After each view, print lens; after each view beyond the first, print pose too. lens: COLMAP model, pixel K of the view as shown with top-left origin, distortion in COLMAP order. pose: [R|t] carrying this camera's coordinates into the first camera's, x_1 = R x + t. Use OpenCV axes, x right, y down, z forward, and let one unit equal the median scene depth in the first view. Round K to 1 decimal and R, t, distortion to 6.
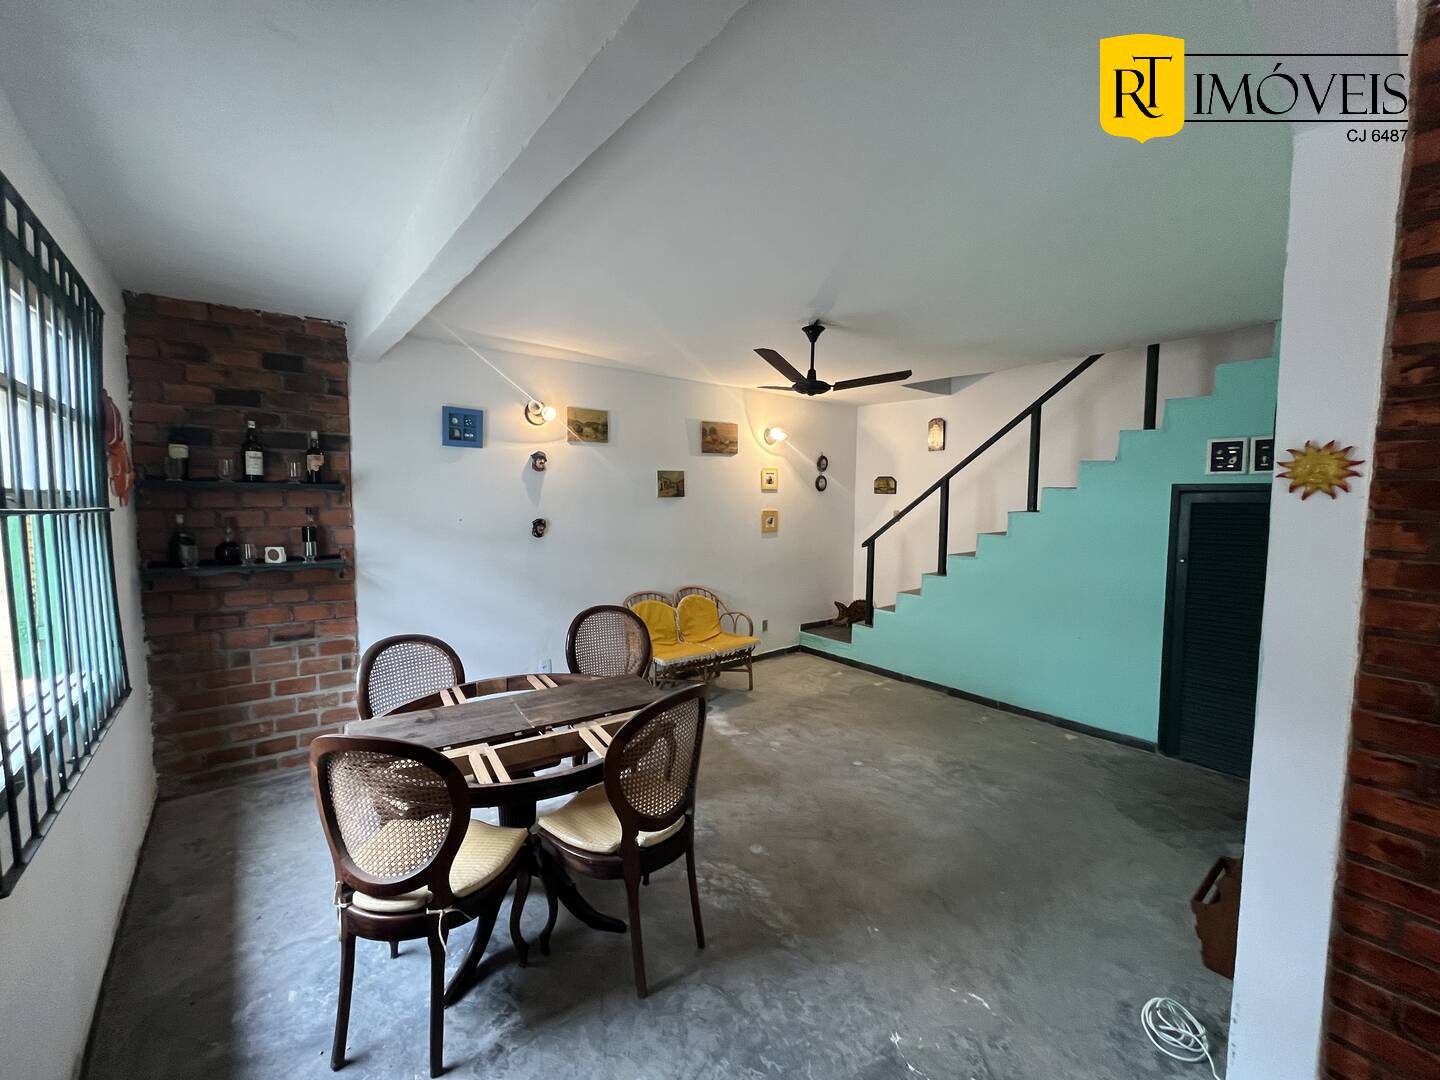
lens RADIAL K [[585.1, 0, 726.9], [0, 585.1, 544.3], [0, 0, 1]] dist [-0.002713, -0.000363]
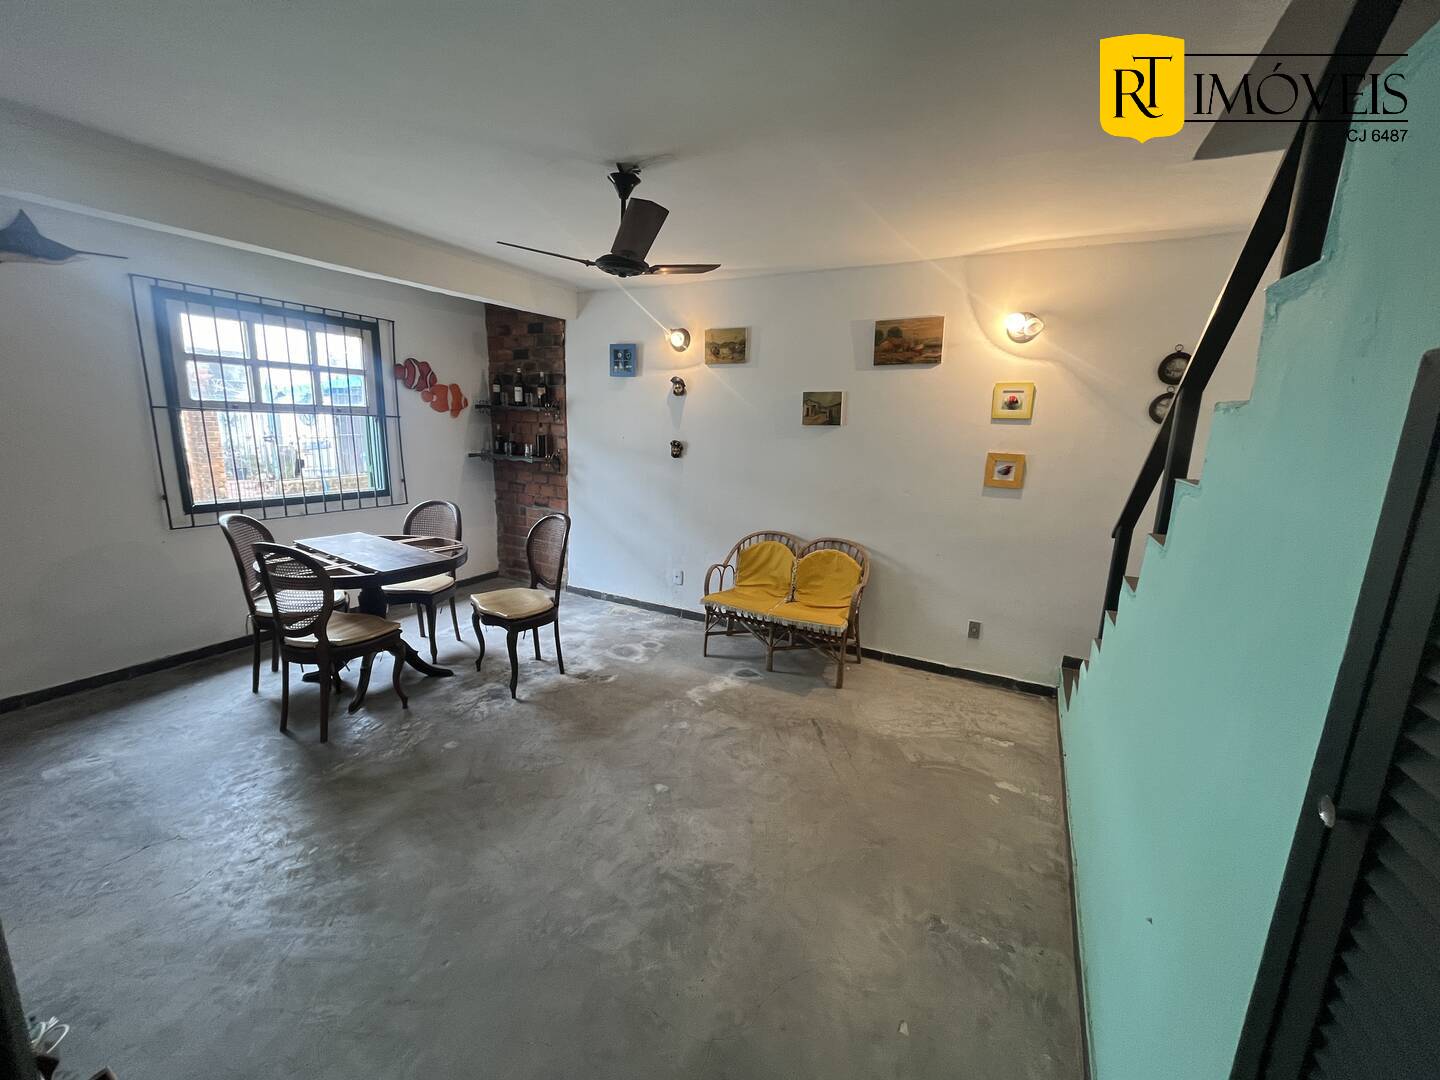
lens RADIAL K [[585.1, 0, 721.0], [0, 585.1, 545.2], [0, 0, 1]] dist [-0.002713, -0.000363]
pose [[0.372383, 0.201125, -0.906024, 0.711141], [-0.107386, 0.979016, 0.173192, -0.049291], [0.921845, 0.032800, 0.386167, 0.644362]]
